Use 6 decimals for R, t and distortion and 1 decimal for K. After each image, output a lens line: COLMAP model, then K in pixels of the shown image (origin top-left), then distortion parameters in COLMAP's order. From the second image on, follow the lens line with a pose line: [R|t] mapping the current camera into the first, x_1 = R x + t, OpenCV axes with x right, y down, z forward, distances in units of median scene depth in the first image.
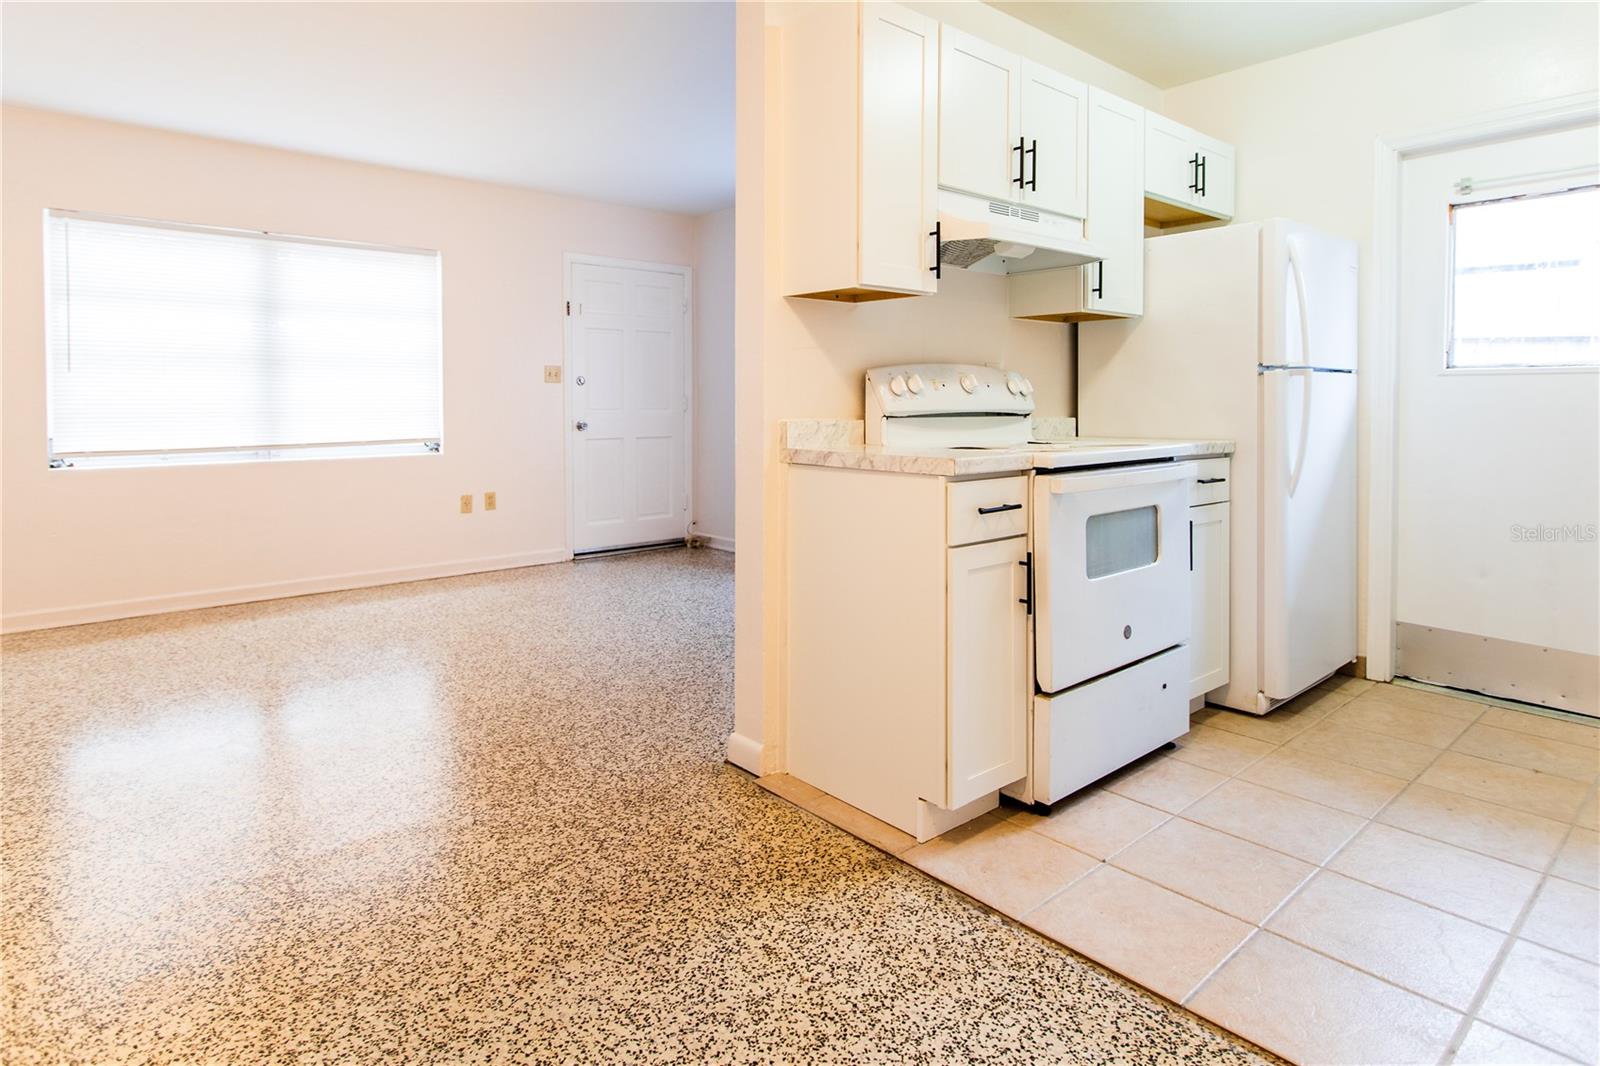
lens RADIAL K [[846.6, 0, 805.9], [0, 846.6, 414.6], [0, 0, 1]] dist [0.005054, 0.000813]
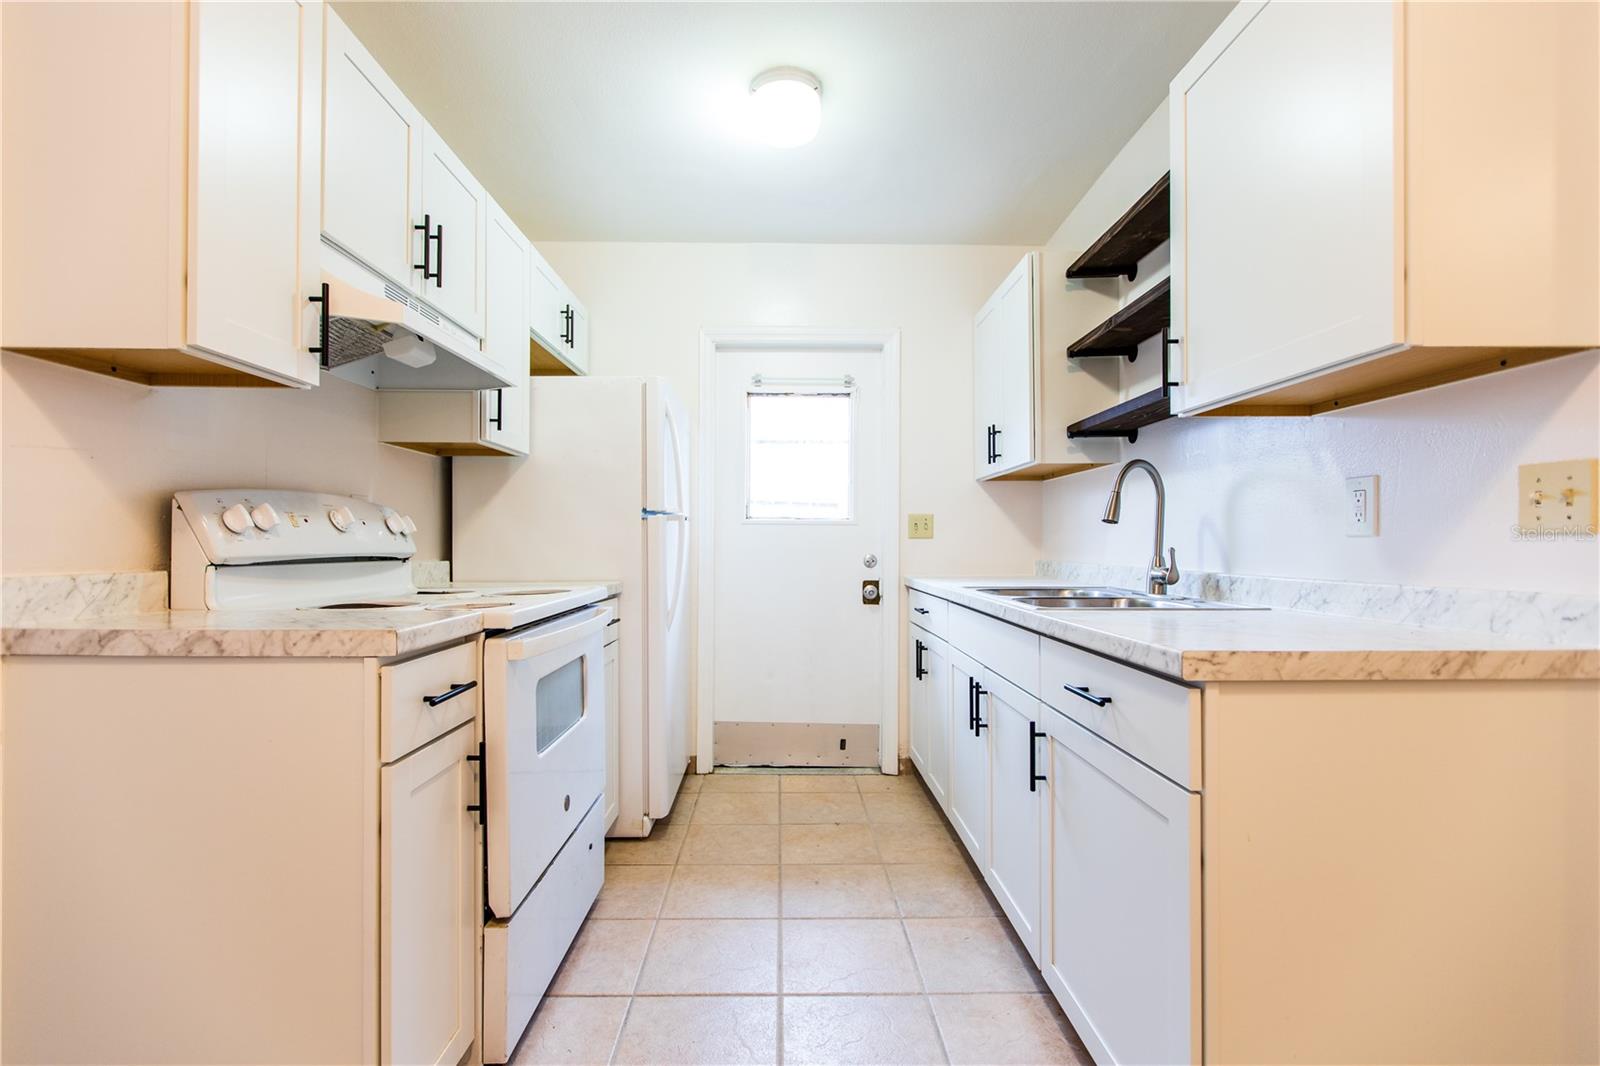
lens RADIAL K [[754.8, 0, 842.3], [0, 754.8, 545.4], [0, 0, 1]] dist [0.001567, 0.000412]
pose [[0.655335, 0.002857, 0.755333, -0.024039], [0.006222, 0.999938, -0.009181, -0.003662], [-0.755313, 0.010717, 0.655277, 0.201185]]
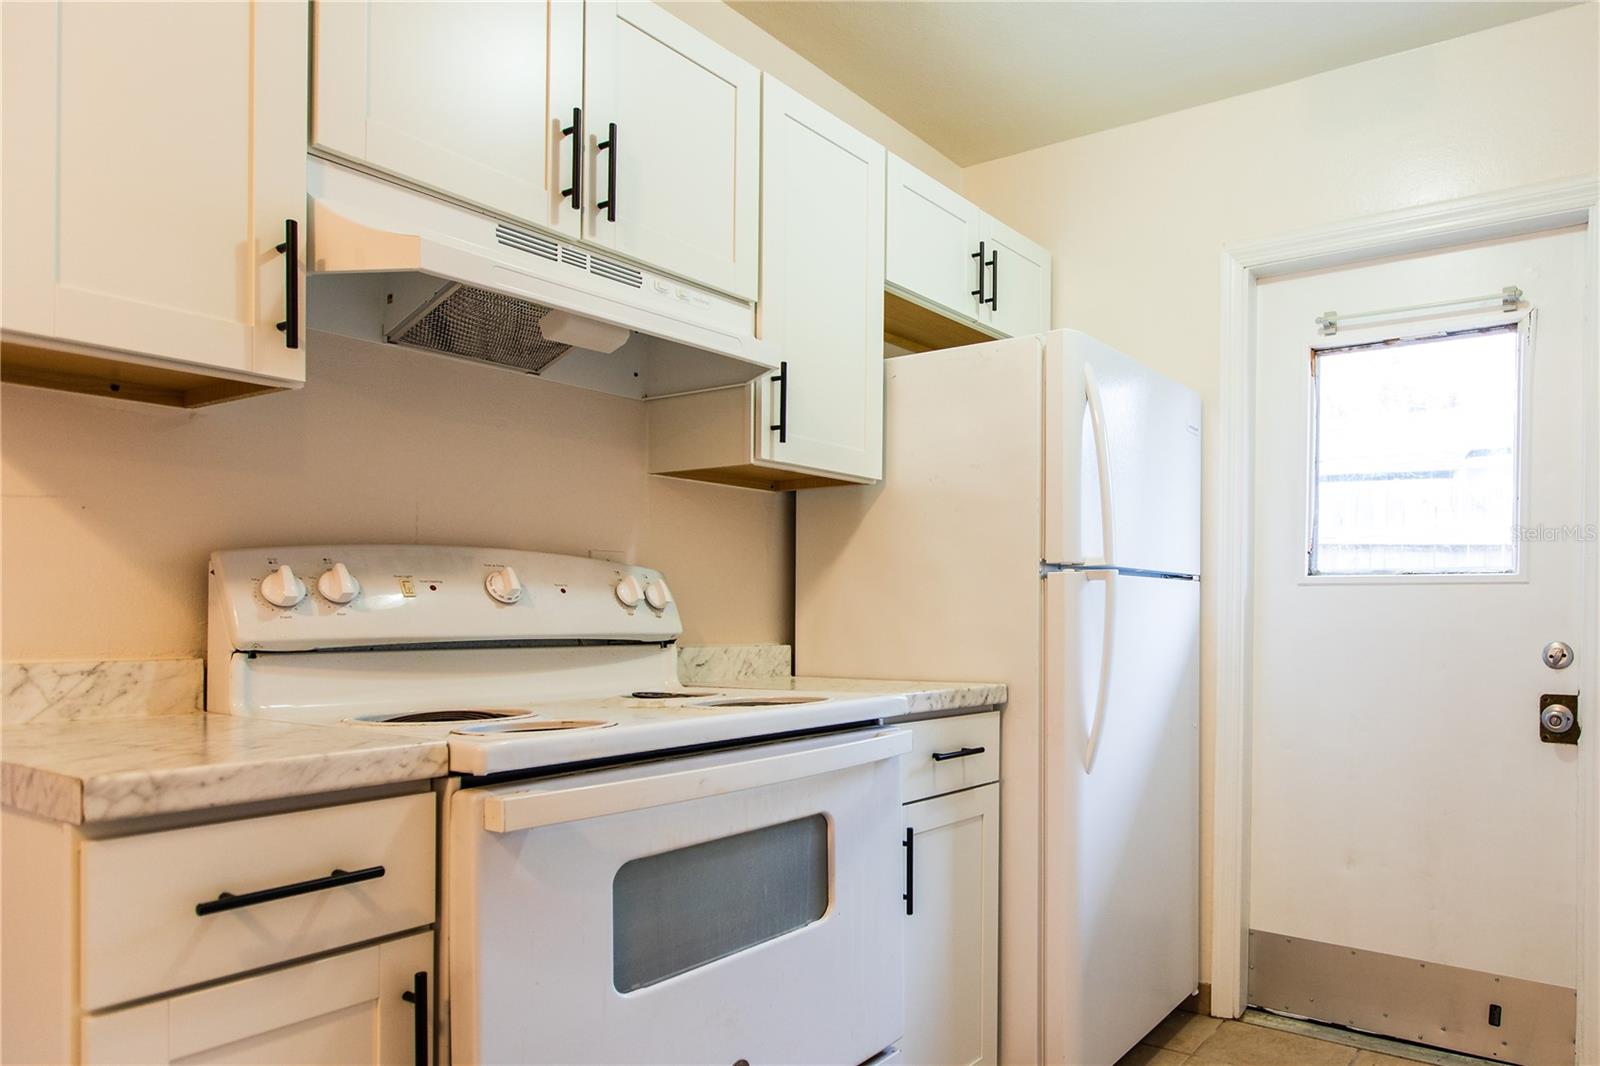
lens RADIAL K [[1131.5, 0, 881.0], [0, 1131.5, 620.5], [0, 0, 1]] dist [-0.000254, 0.001086]
pose [[0.964303, 0.005023, 0.264753, 0.218249], [-0.002371, 0.999944, -0.010336, -0.007521], [-0.264790, 0.009340, 0.964261, 0.247558]]
